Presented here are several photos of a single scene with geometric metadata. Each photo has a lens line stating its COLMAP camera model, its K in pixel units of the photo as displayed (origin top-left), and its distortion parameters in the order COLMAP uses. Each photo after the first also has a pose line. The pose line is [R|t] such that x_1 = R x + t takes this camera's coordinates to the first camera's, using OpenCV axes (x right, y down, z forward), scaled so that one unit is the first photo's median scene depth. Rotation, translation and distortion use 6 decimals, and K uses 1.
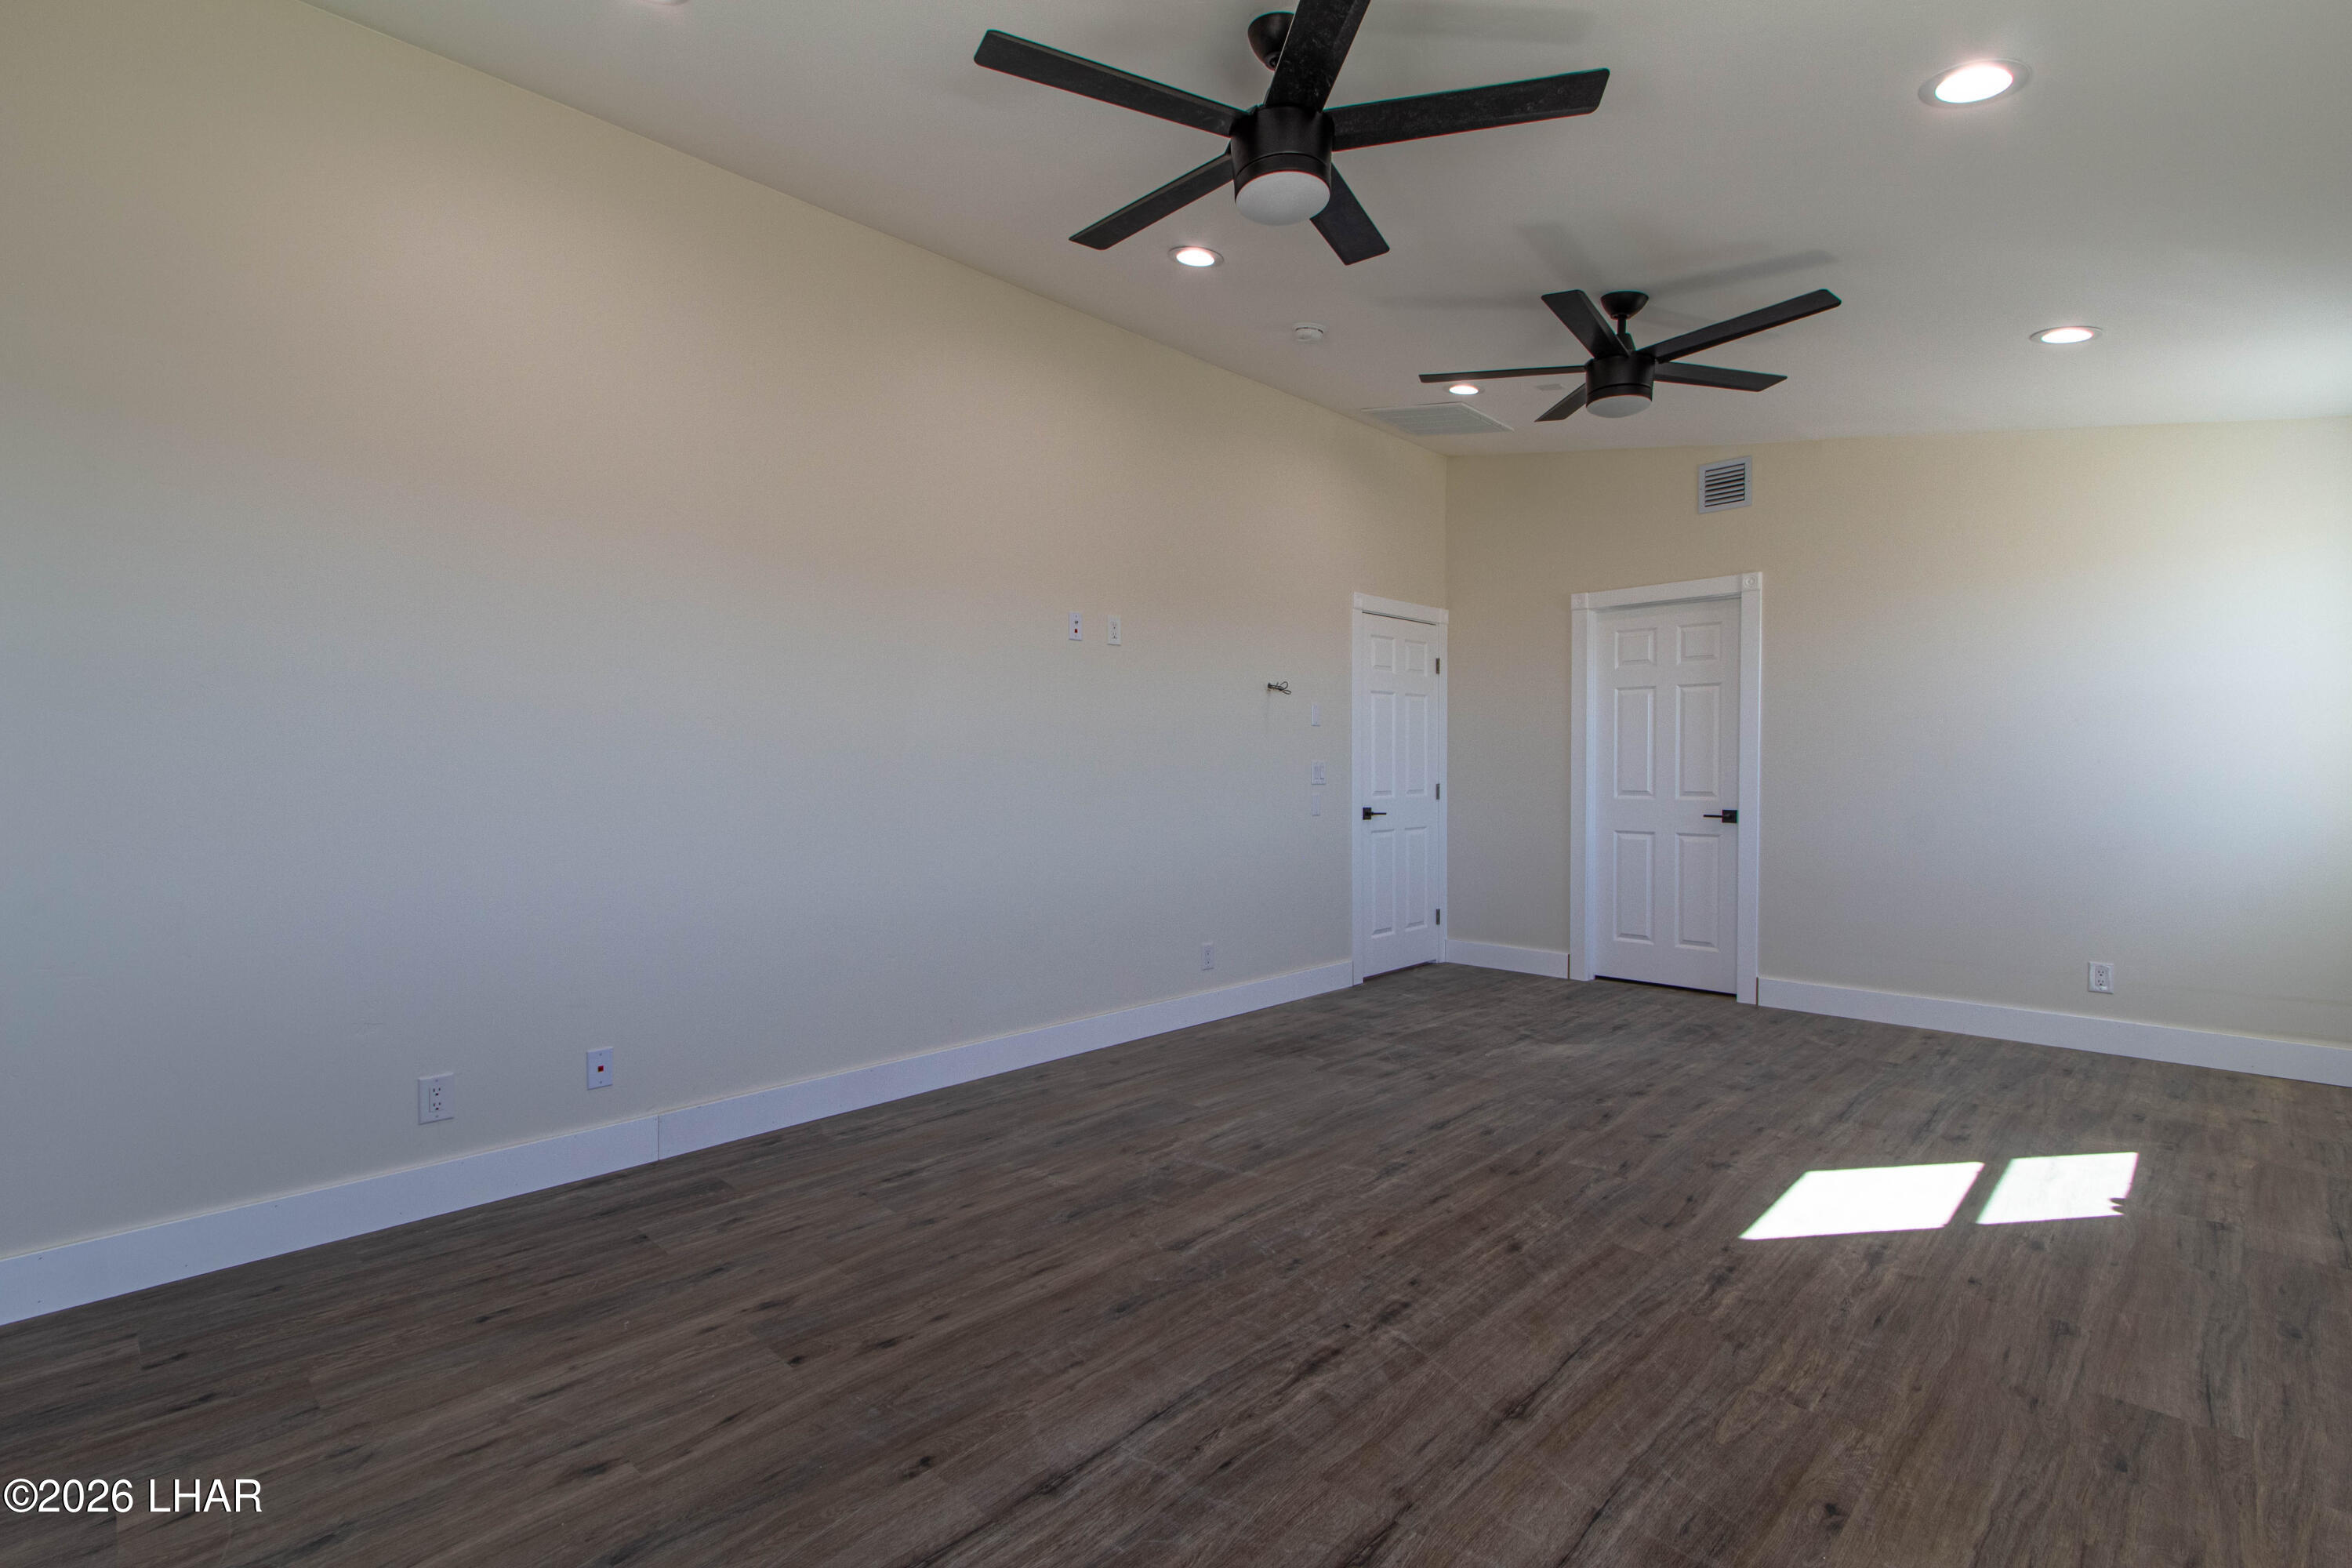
lens RADIAL K [[1069.7, 0, 1169.8], [0, 1069.7, 781.8], [0, 0, 1]] dist [0.000038, -0.005128]
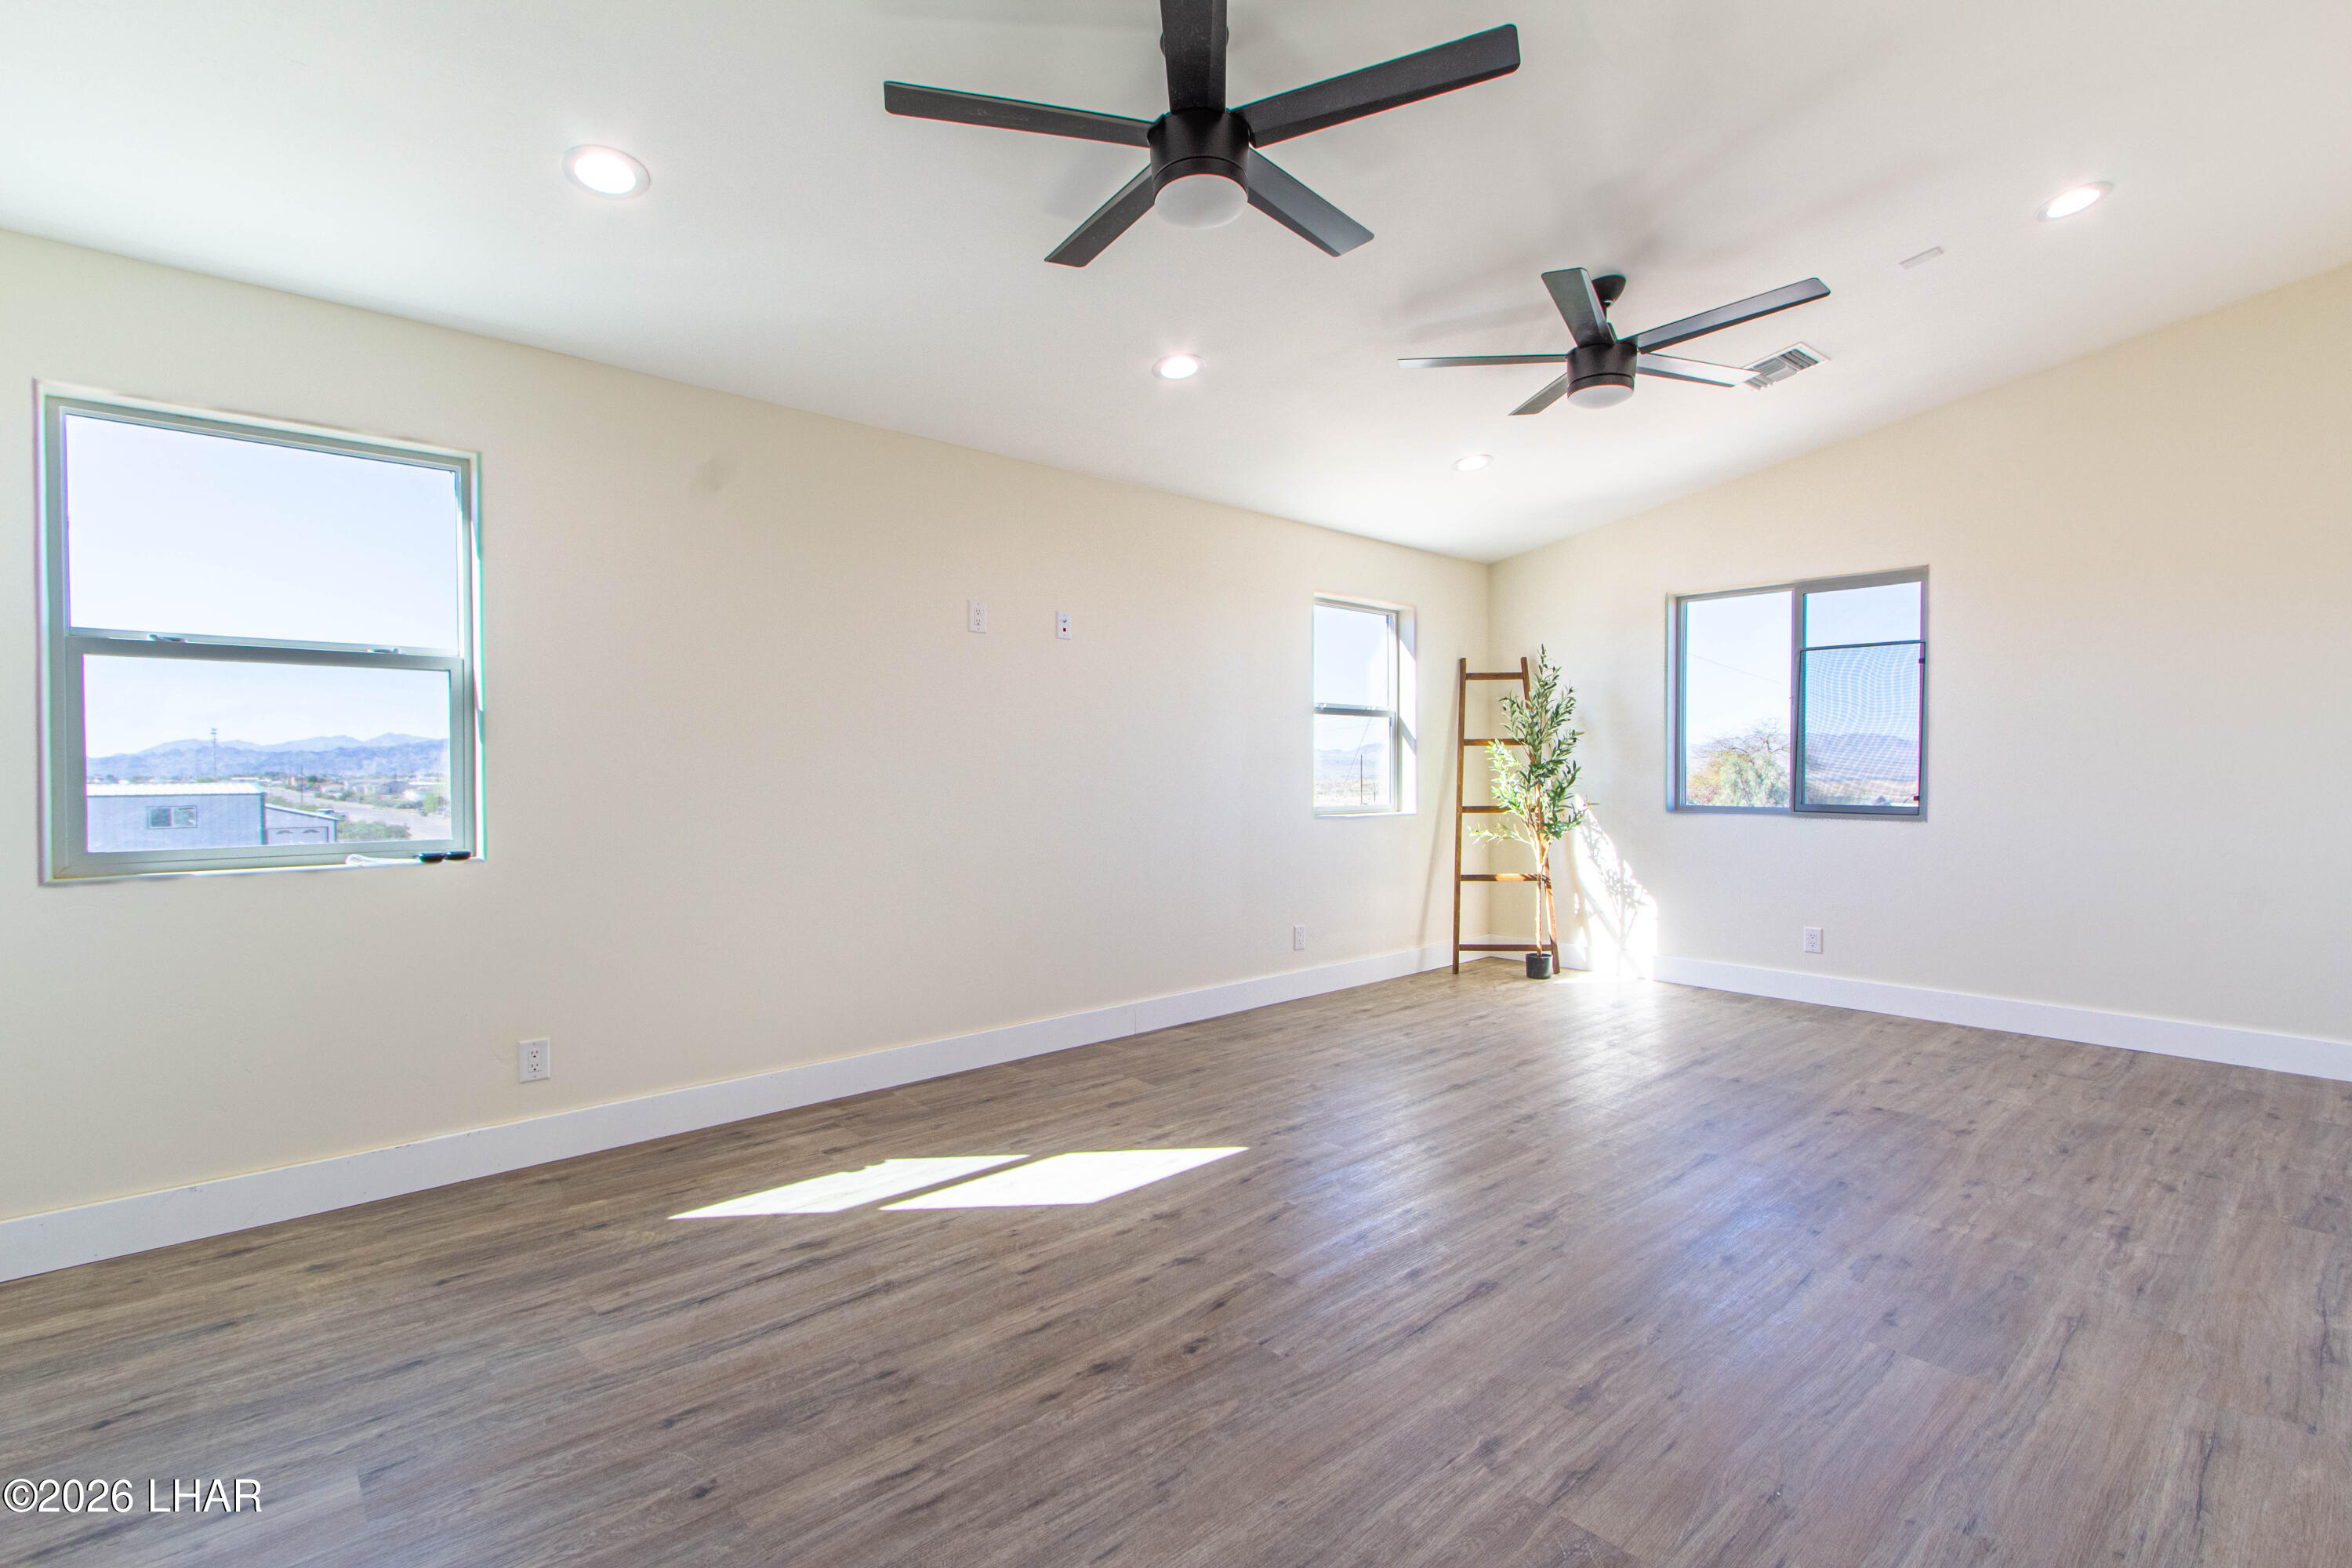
lens RADIAL K [[1069.7, 0, 1169.8], [0, 1069.7, 781.8], [0, 0, 1]] dist [0.000038, -0.005128]
pose [[-0.997655, 0.009270, 0.067809, 0.446807], [0.010912, 0.999655, 0.023889, -0.022836], [-0.067564, 0.024572, -0.997412, 1.875845]]
